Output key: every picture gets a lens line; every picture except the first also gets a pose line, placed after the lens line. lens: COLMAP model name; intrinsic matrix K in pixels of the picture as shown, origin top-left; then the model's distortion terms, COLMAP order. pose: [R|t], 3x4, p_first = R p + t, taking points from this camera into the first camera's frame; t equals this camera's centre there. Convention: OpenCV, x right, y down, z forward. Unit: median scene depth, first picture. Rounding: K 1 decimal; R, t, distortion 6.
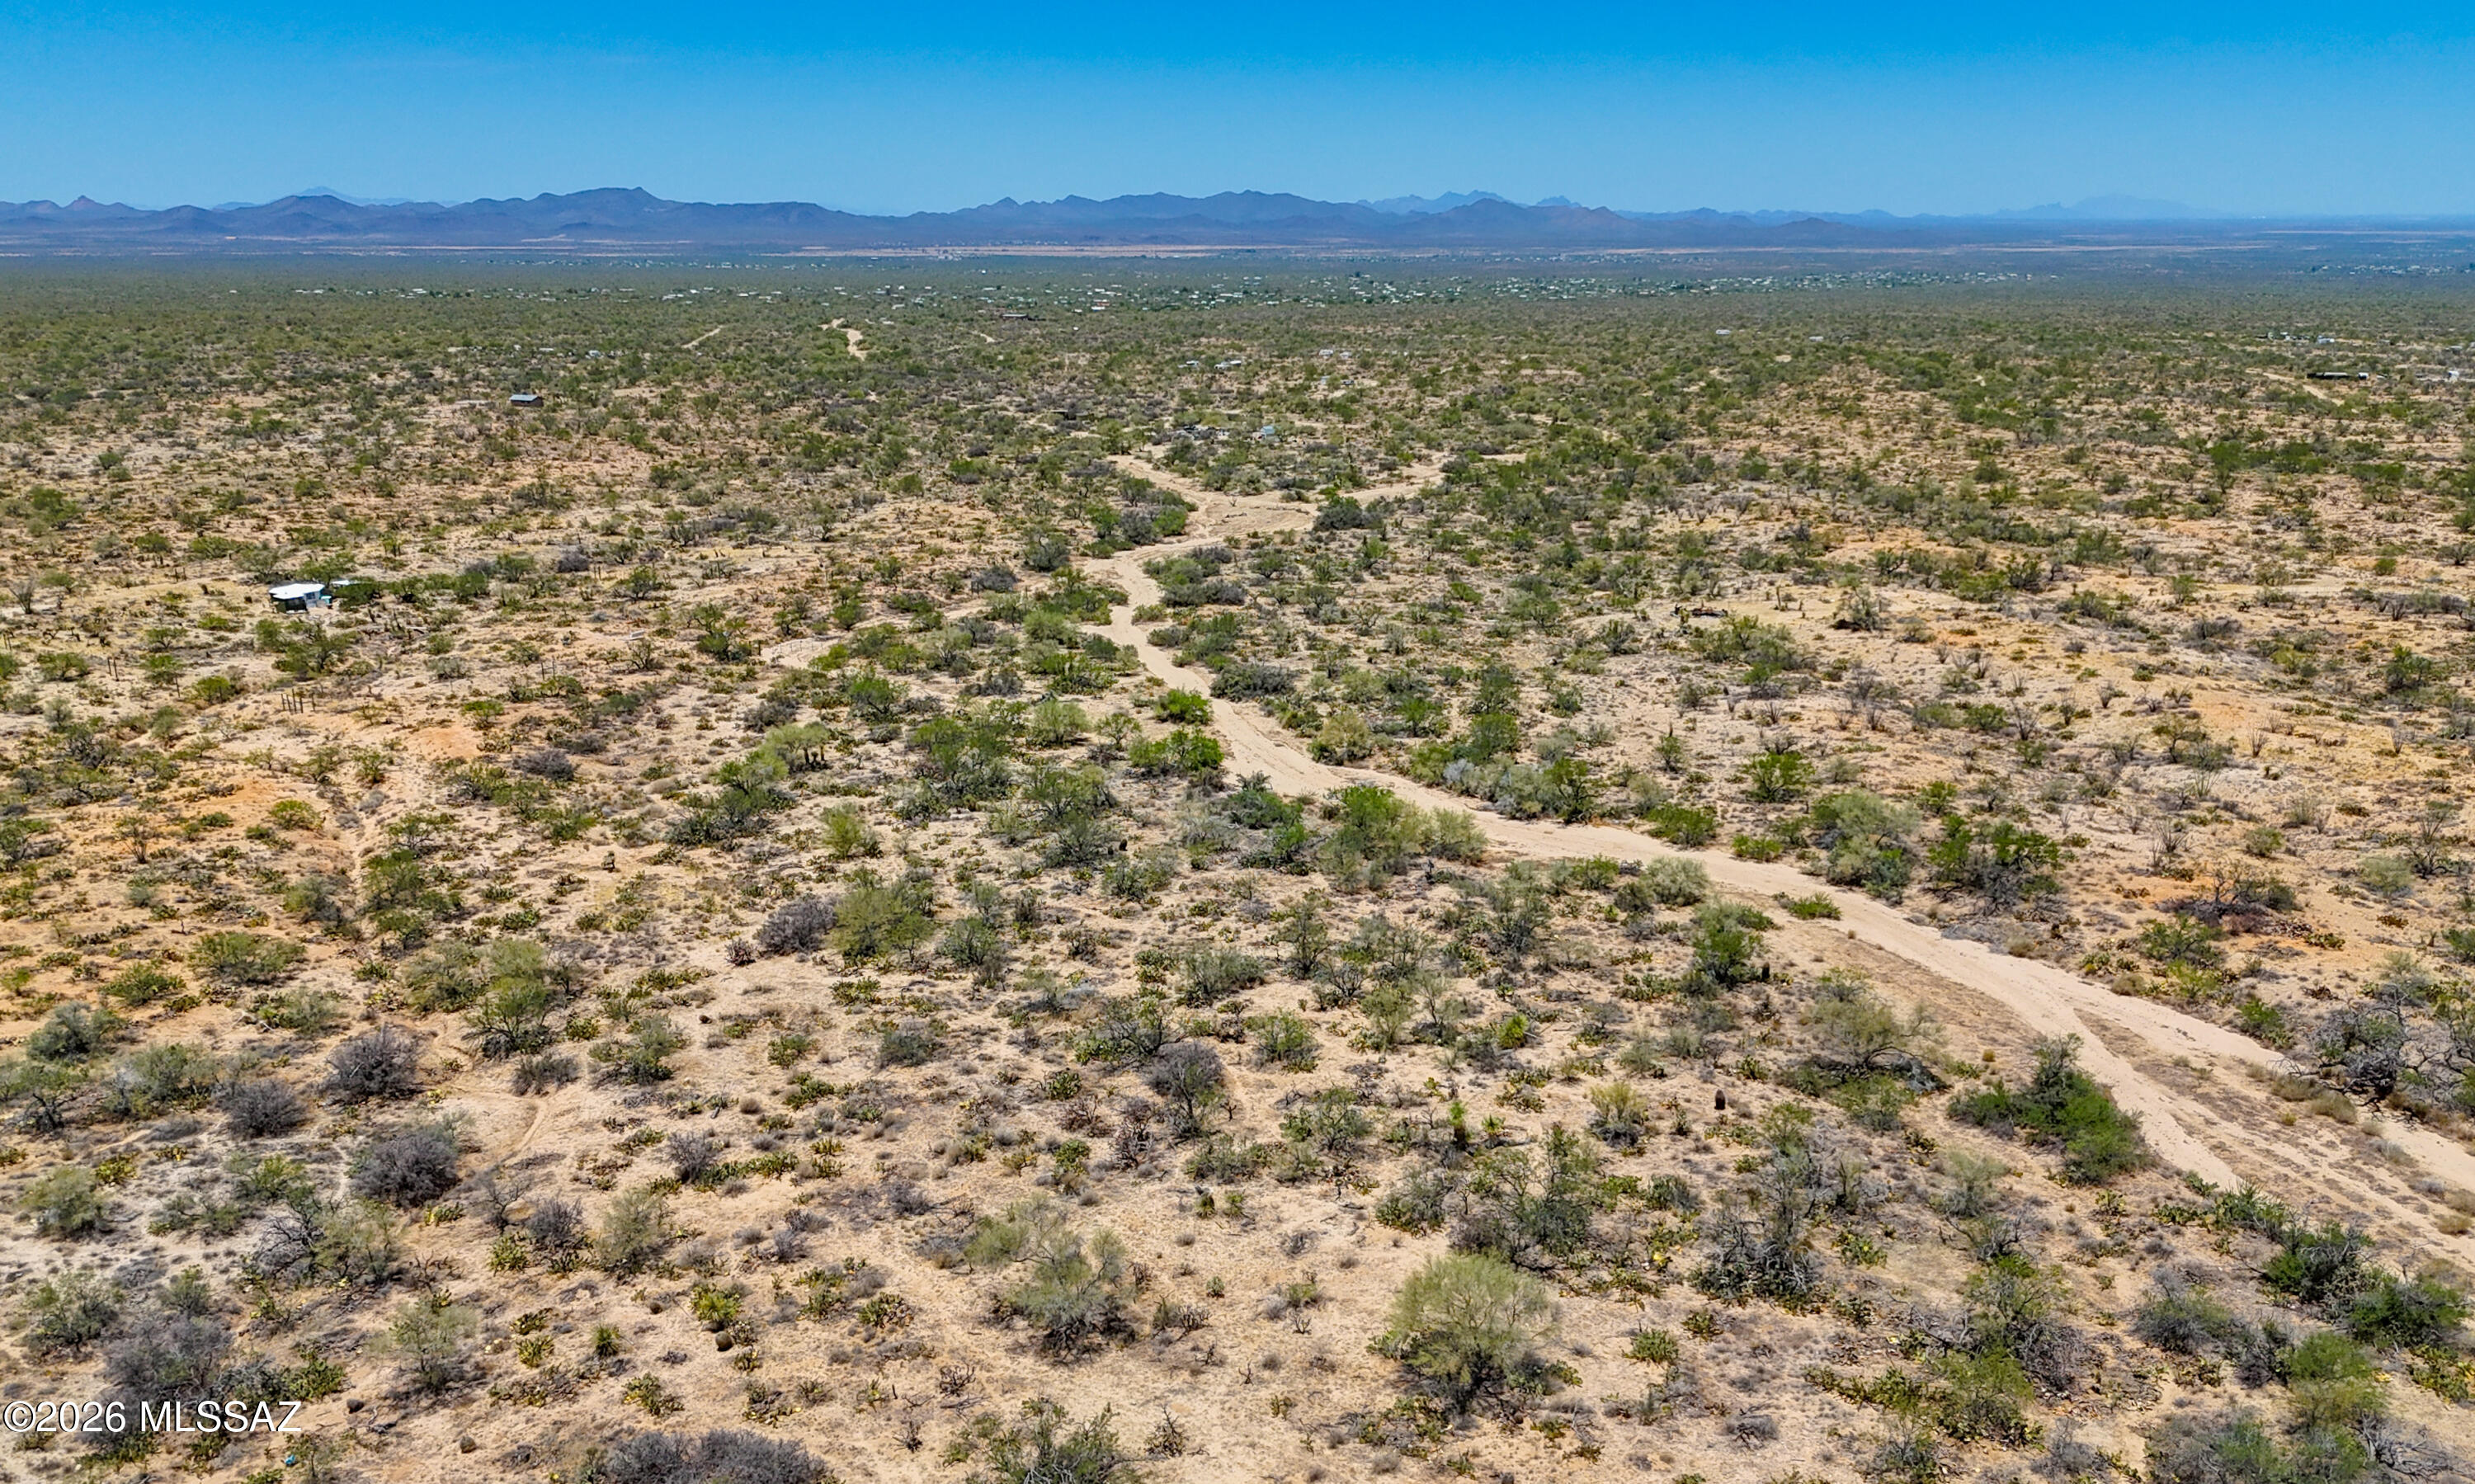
lens RADIAL K [[1998.4, 0, 1334.8], [0, 1998.4, 645.9], [0, 0, 1]] dist [0.068805, -0.066152]
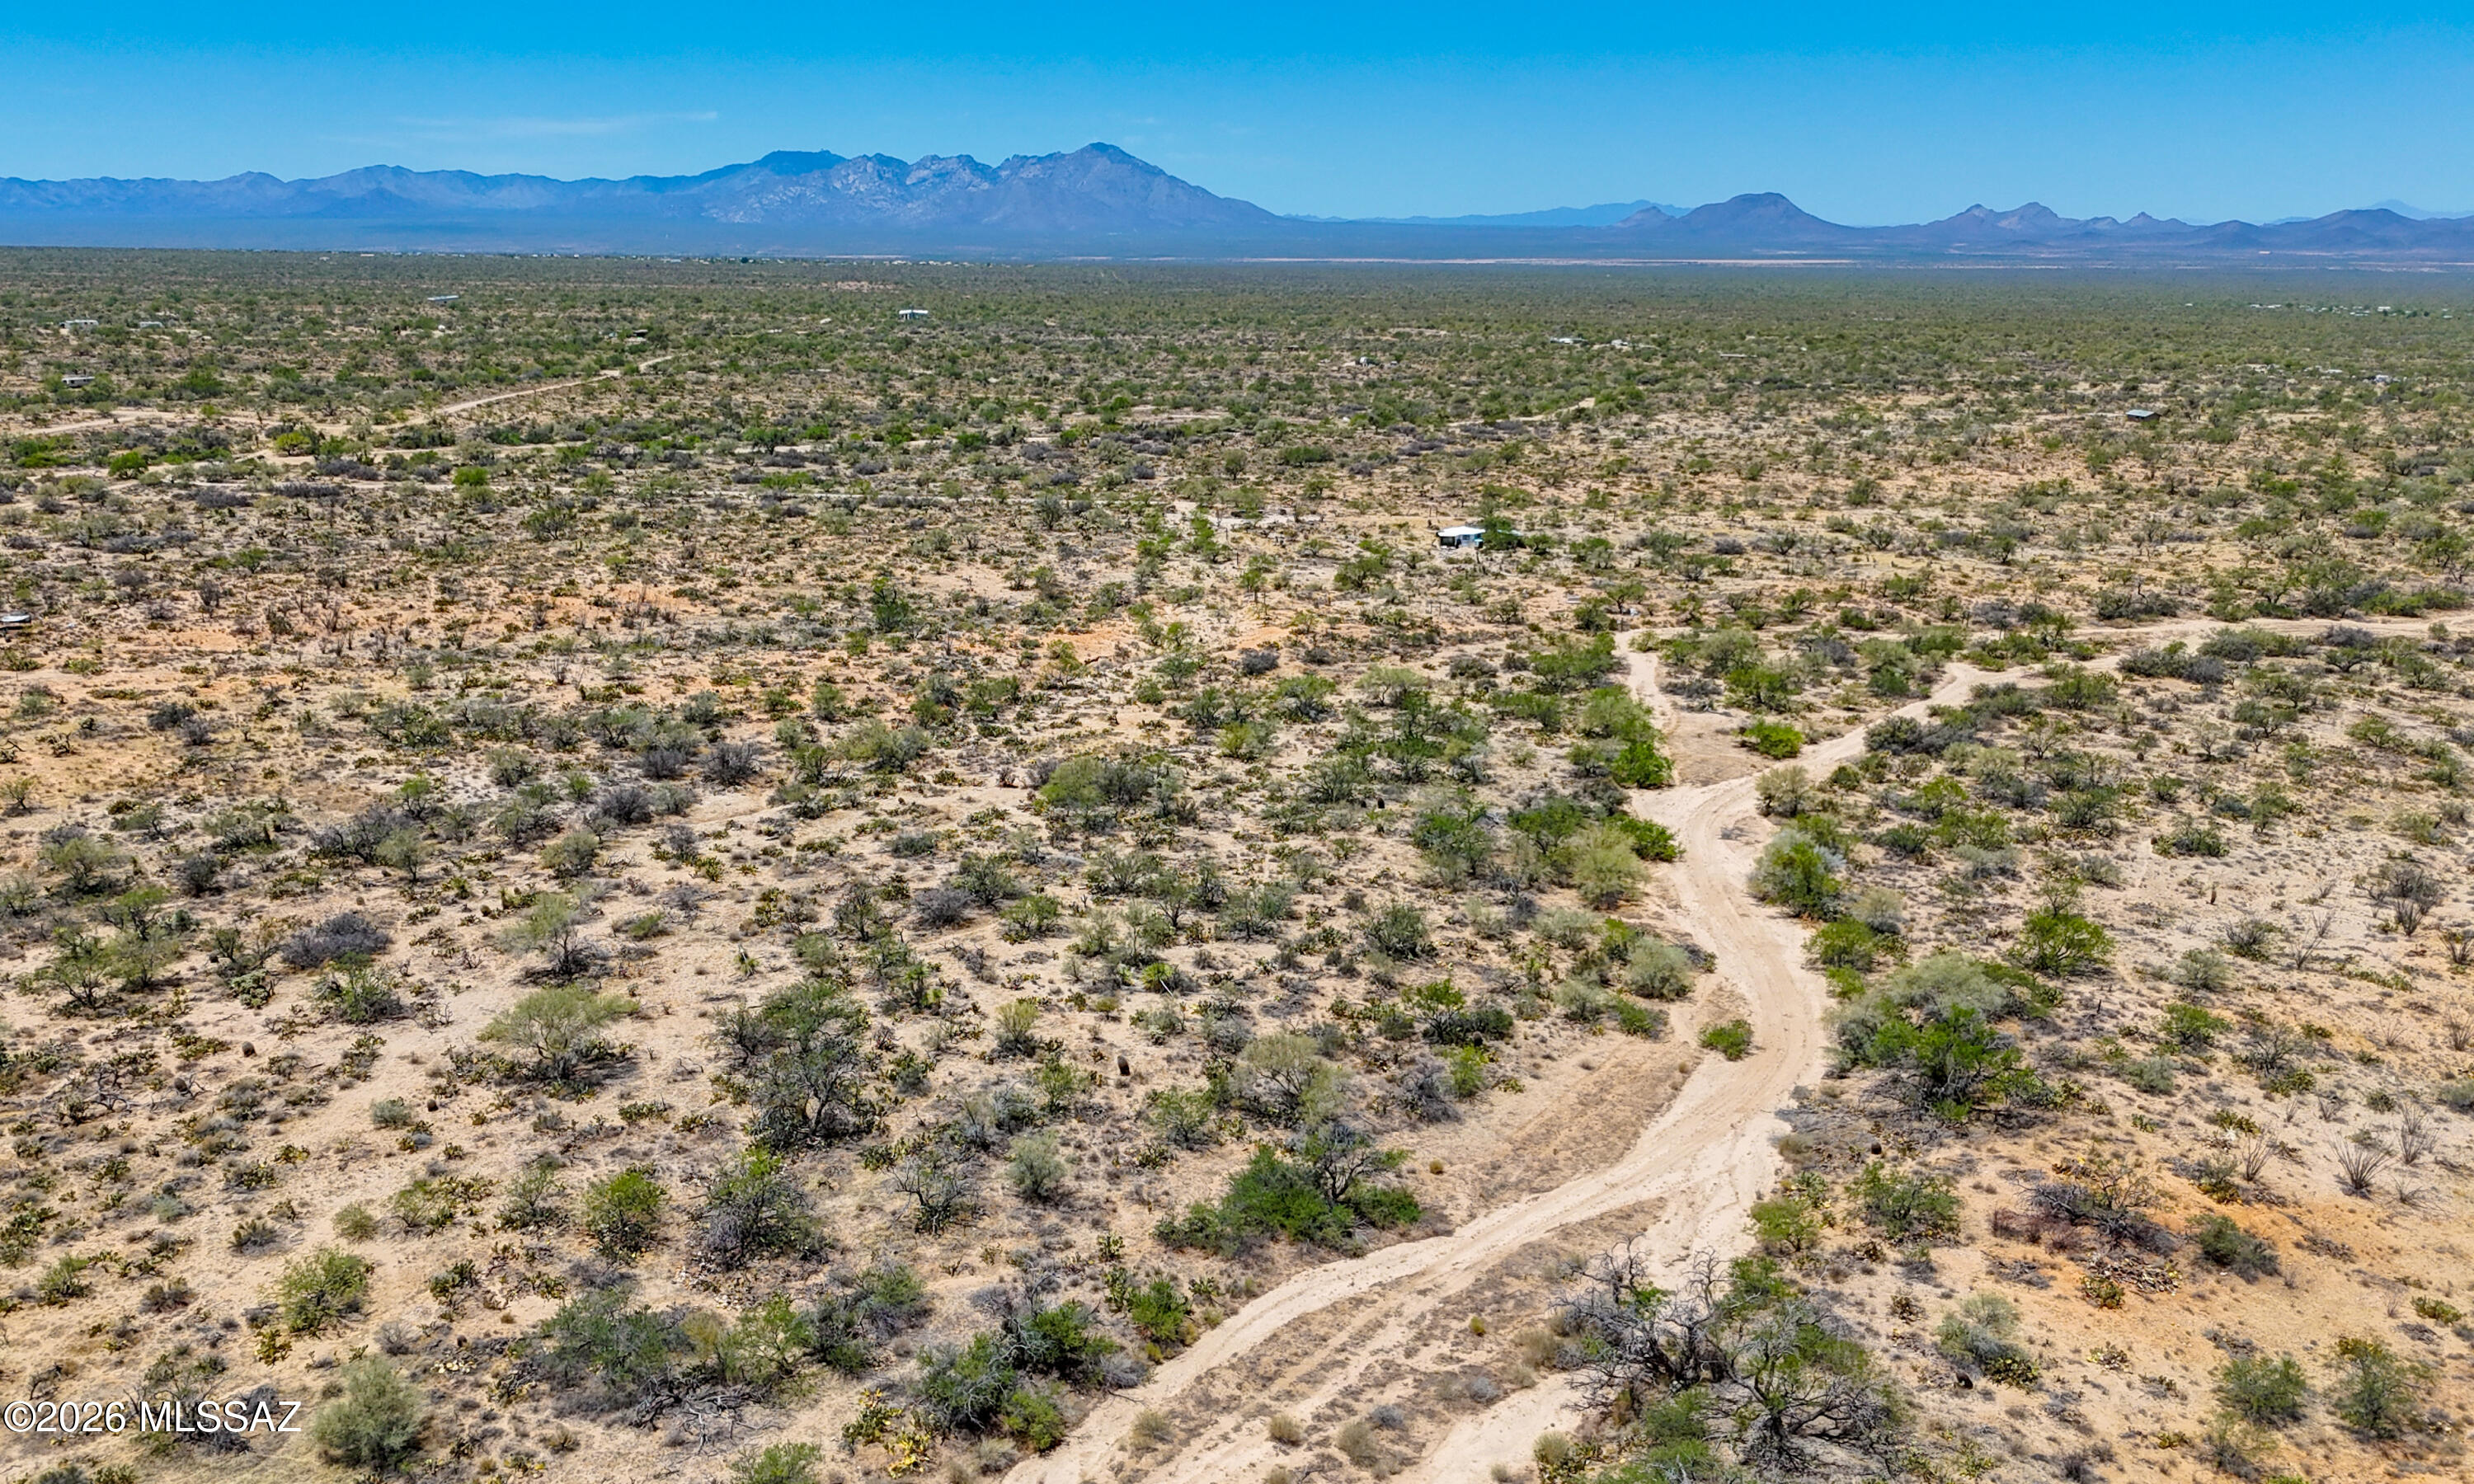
lens RADIAL K [[1997.4, 0, 1156.0], [0, 1997.4, 657.7], [0, 0, 1]] dist [0.068805, -0.066152]
pose [[0.540868, 0.179260, -0.821783, 0.134097], [-0.180612, 0.978987, 0.094679, -0.010979], [0.821487, 0.097215, 0.561879, 0.054005]]
